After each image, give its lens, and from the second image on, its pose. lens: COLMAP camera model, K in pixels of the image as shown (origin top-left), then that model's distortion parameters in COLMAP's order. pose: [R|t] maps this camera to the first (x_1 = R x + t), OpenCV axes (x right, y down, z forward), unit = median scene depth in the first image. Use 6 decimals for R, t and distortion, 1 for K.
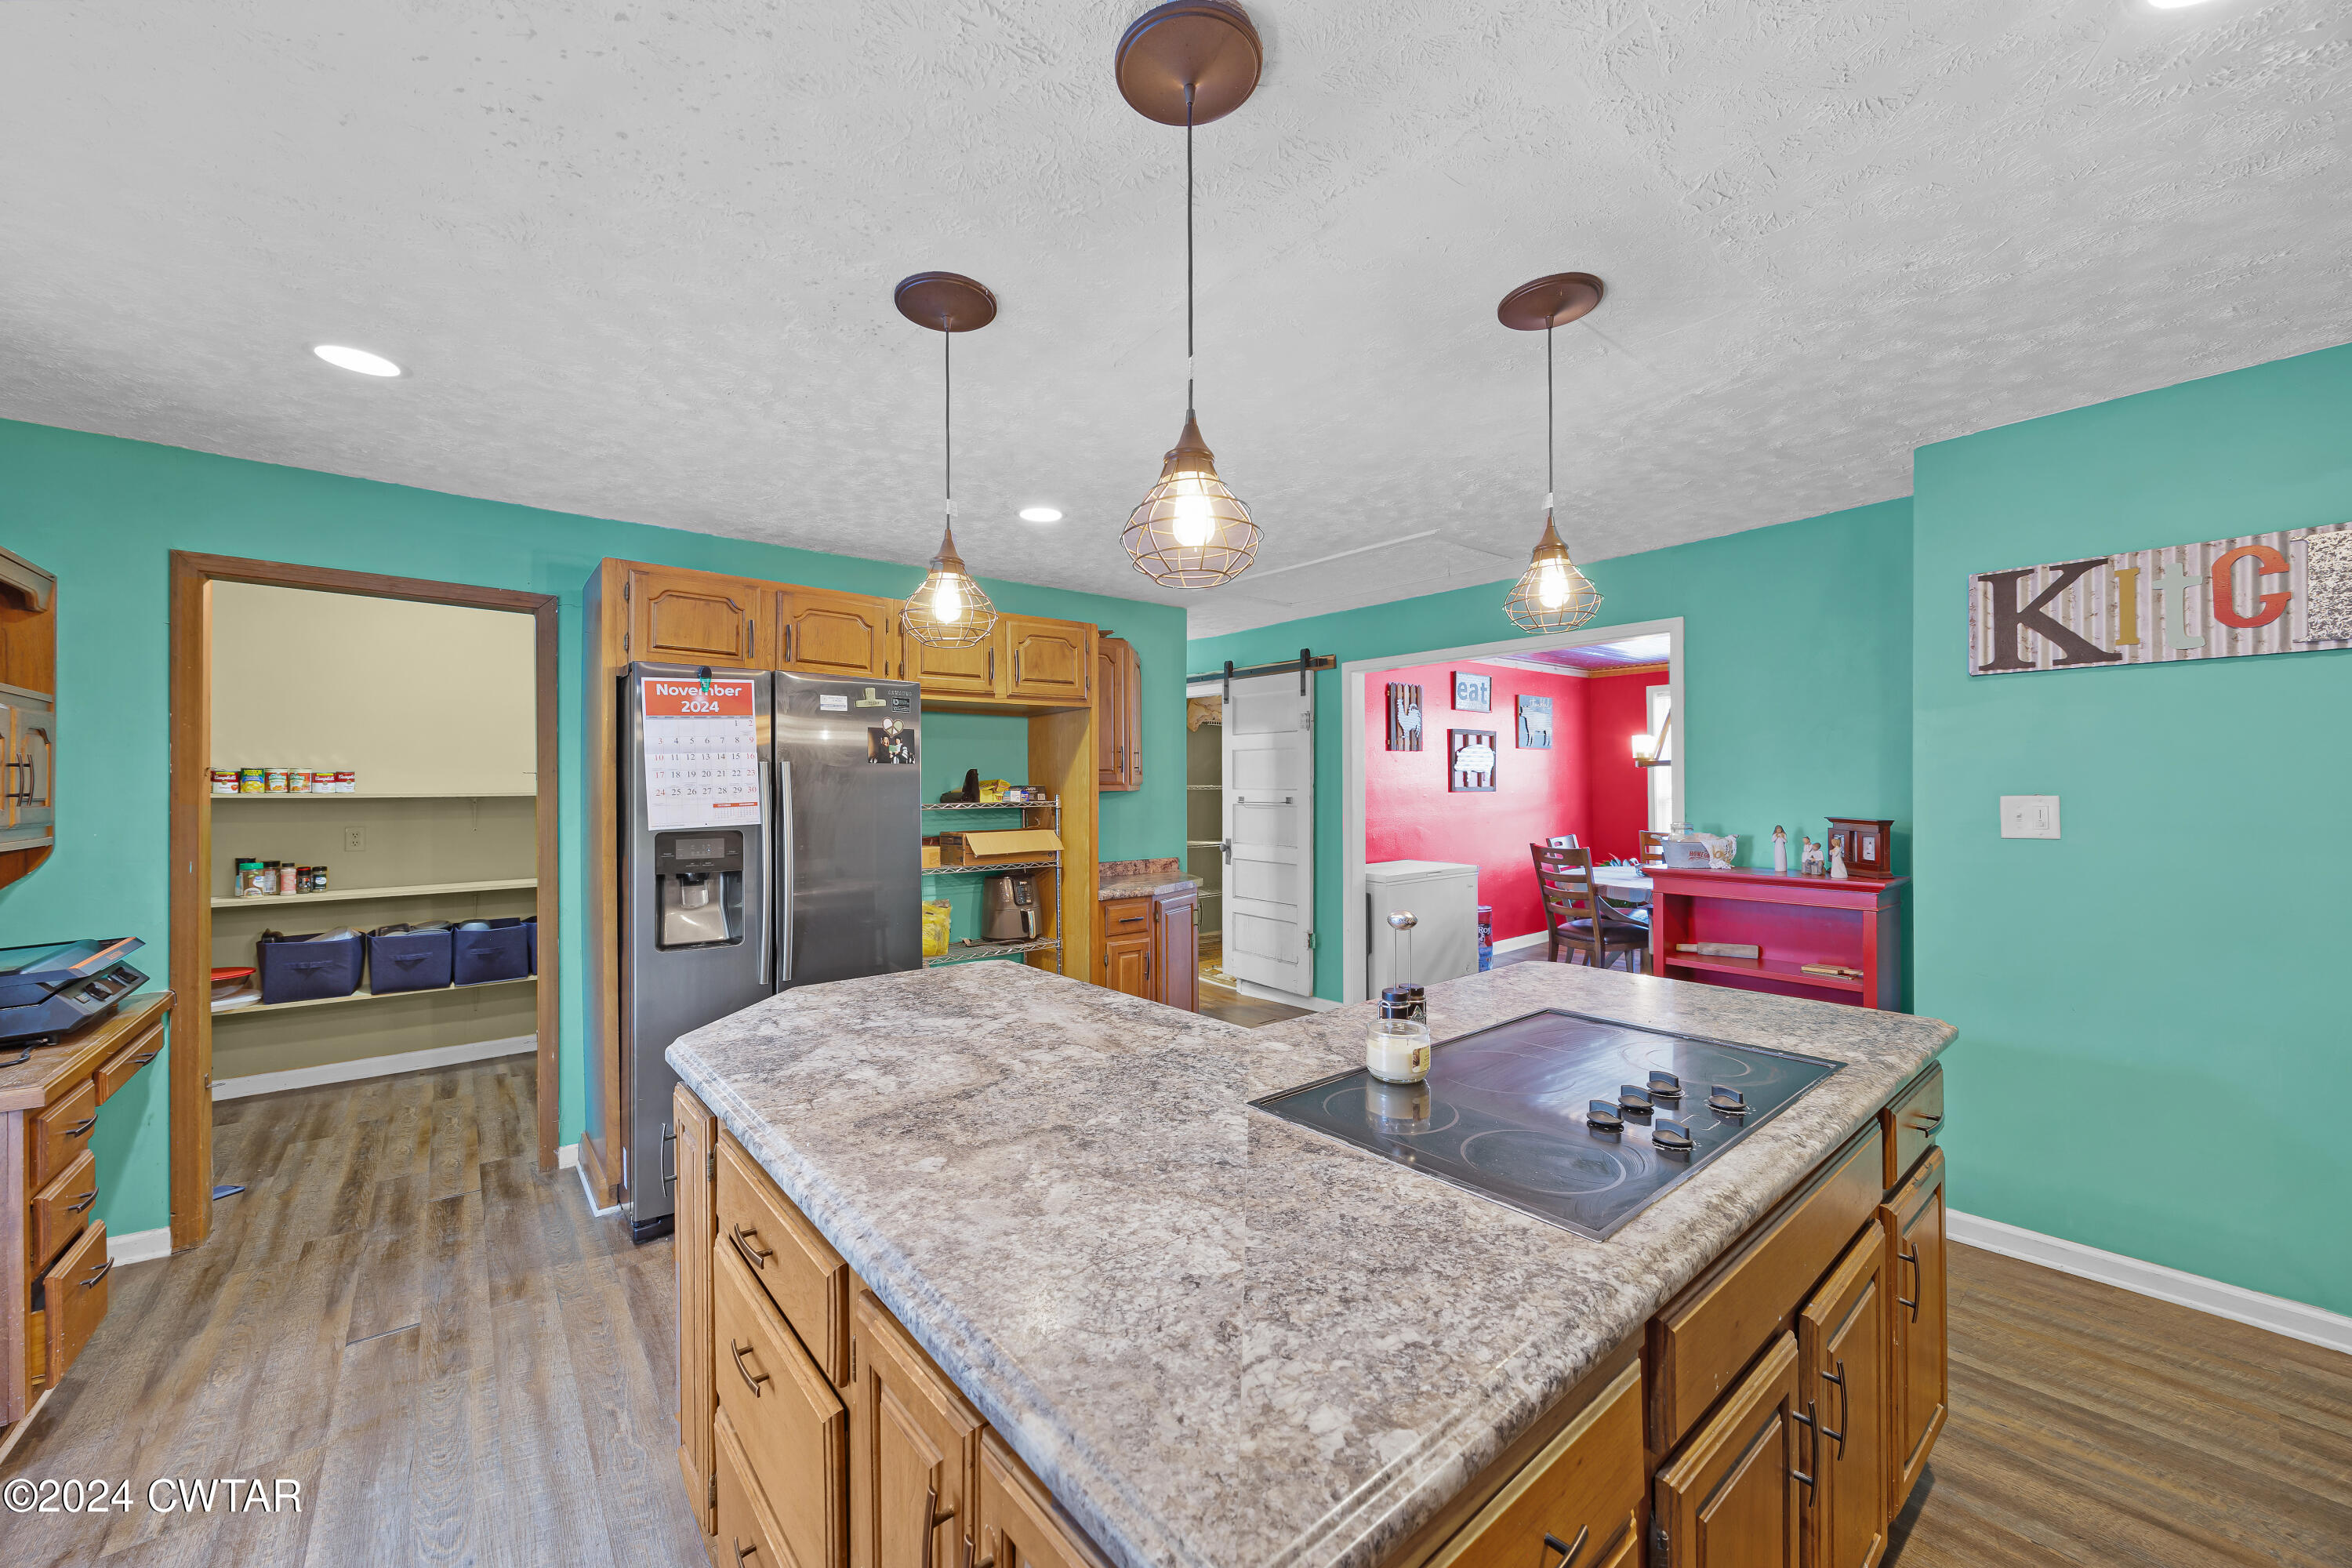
lens RADIAL K [[903.7, 0, 1182.0], [0, 903.7, 780.7], [0, 0, 1]] dist [-0.000492, 0.000026]
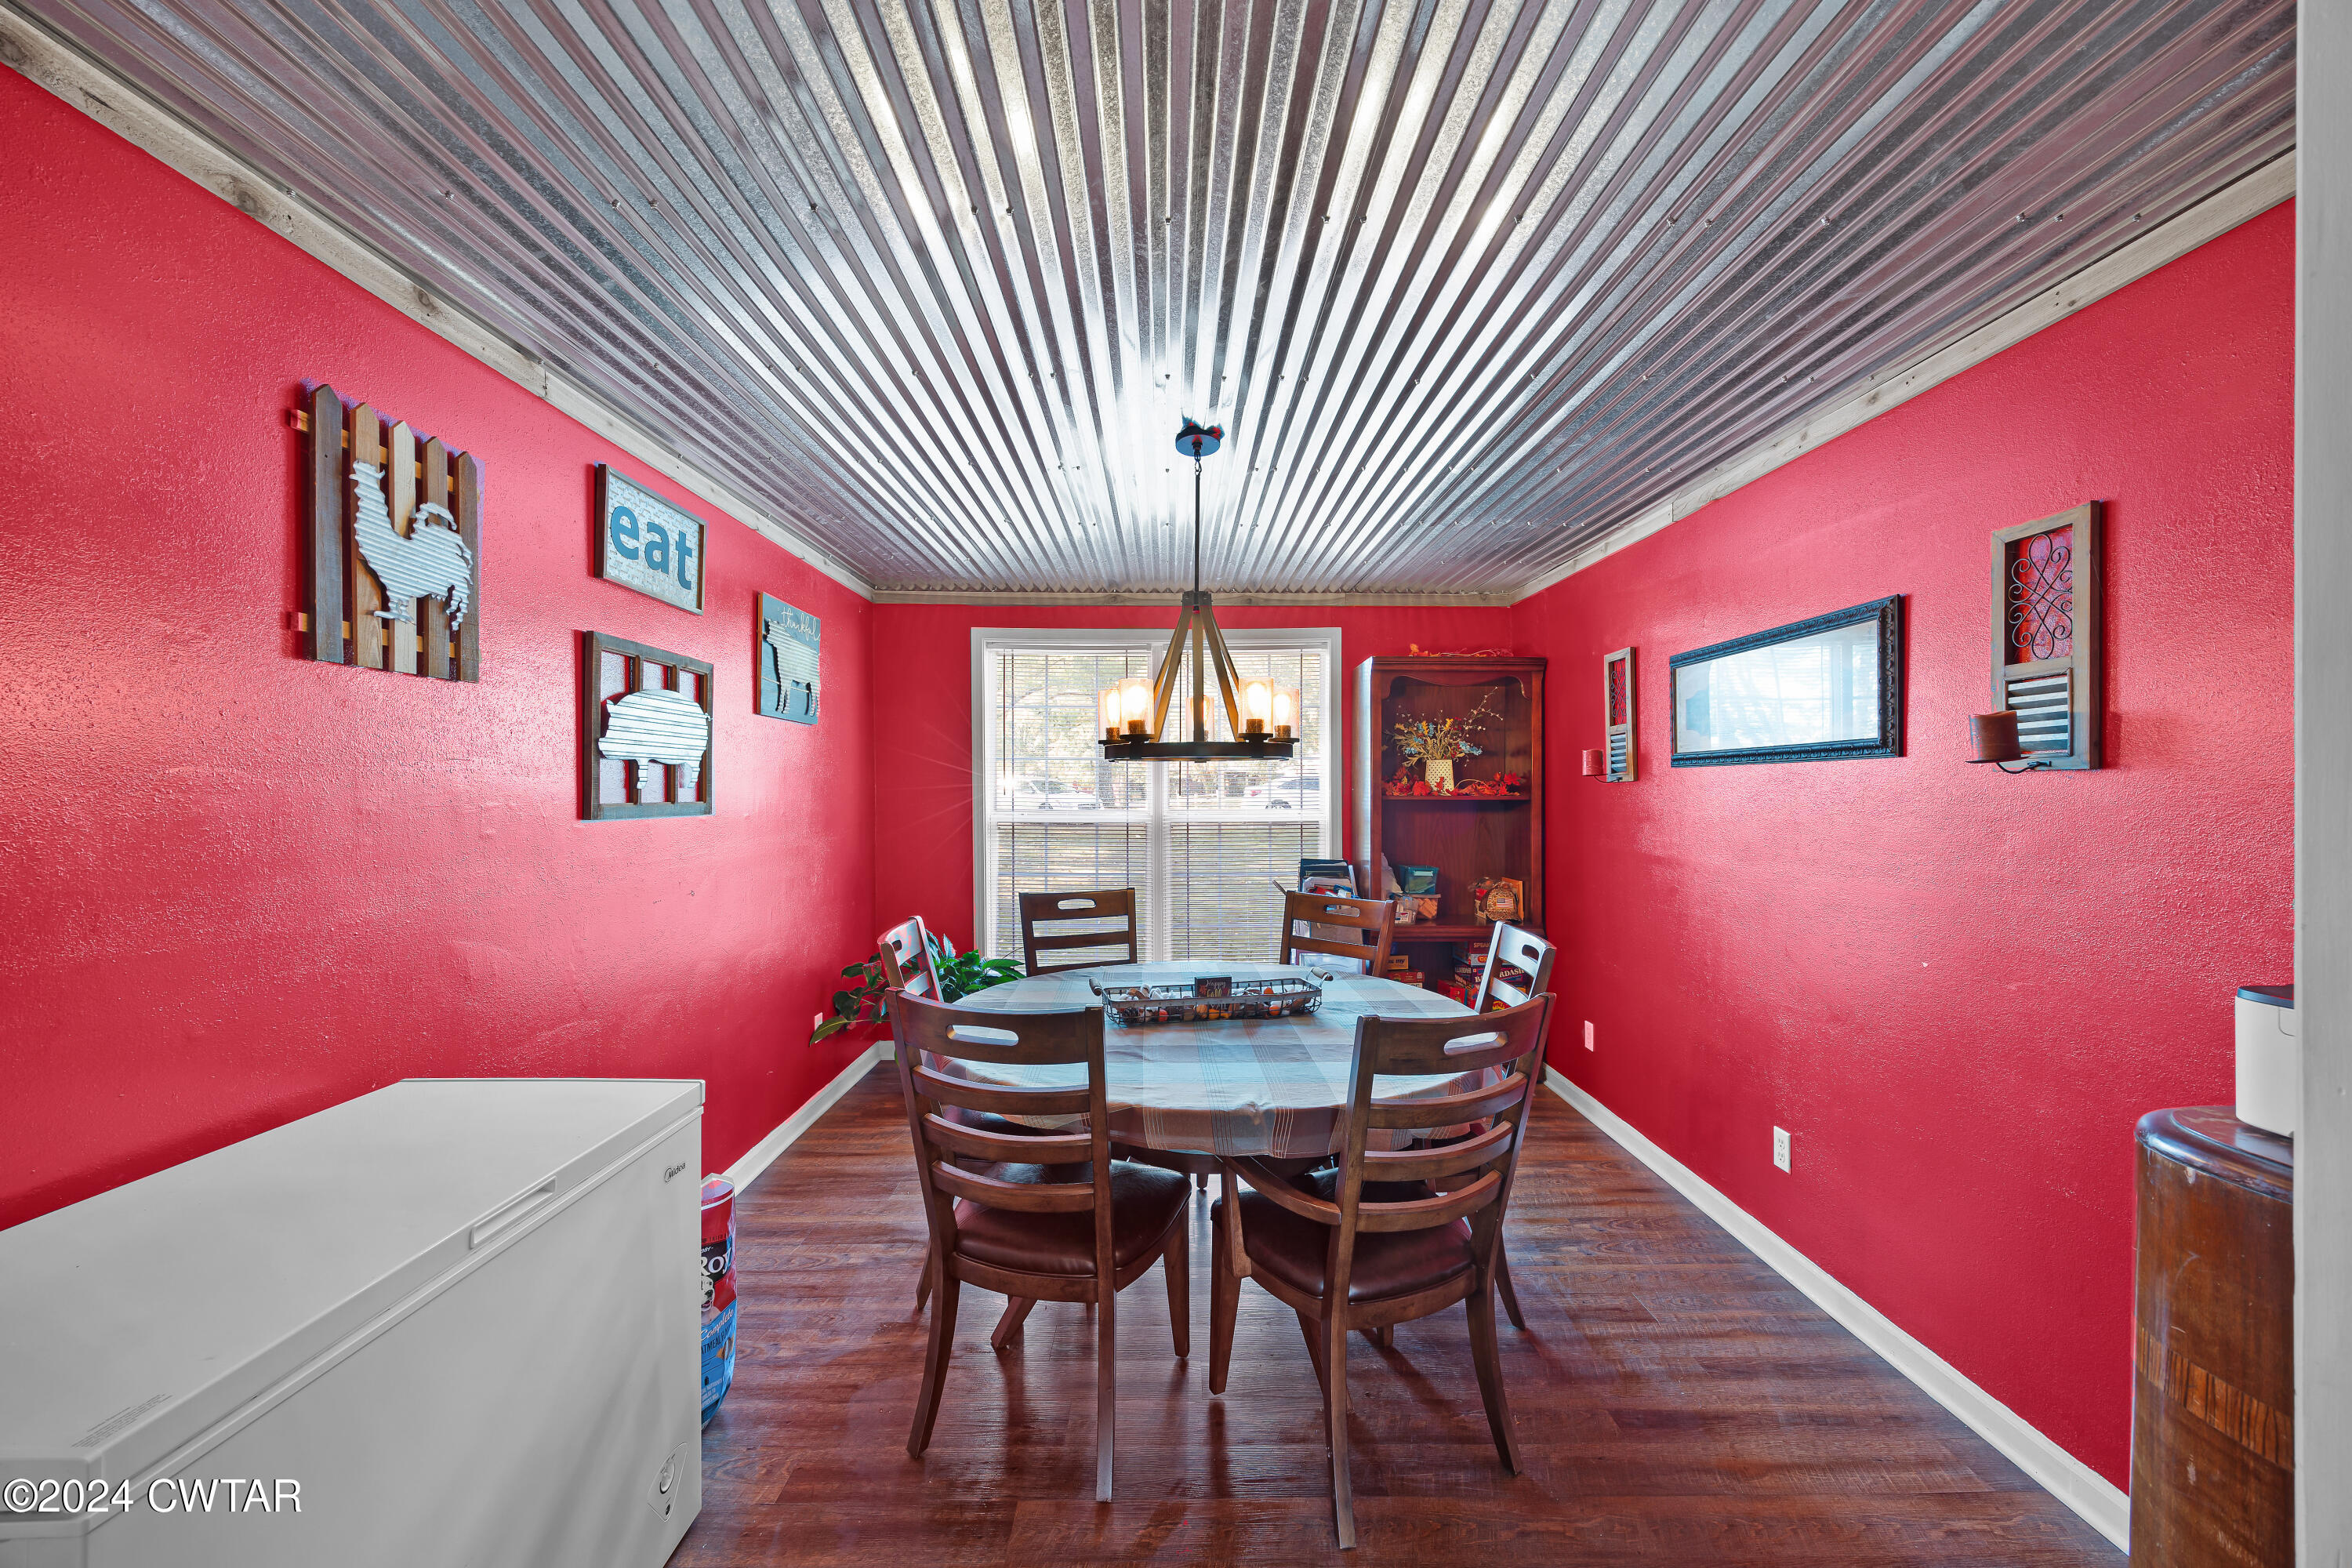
lens RADIAL K [[903.7, 0, 1187.4], [0, 903.7, 787.6], [0, 0, 1]] dist [-0.000492, 0.000026]
pose [[0.624911, 0.008752, 0.780647, 0.174313], [-0.007054, 0.999960, -0.005564, 0.000981], [-0.780664, -0.002030, 0.624947, 0.612070]]
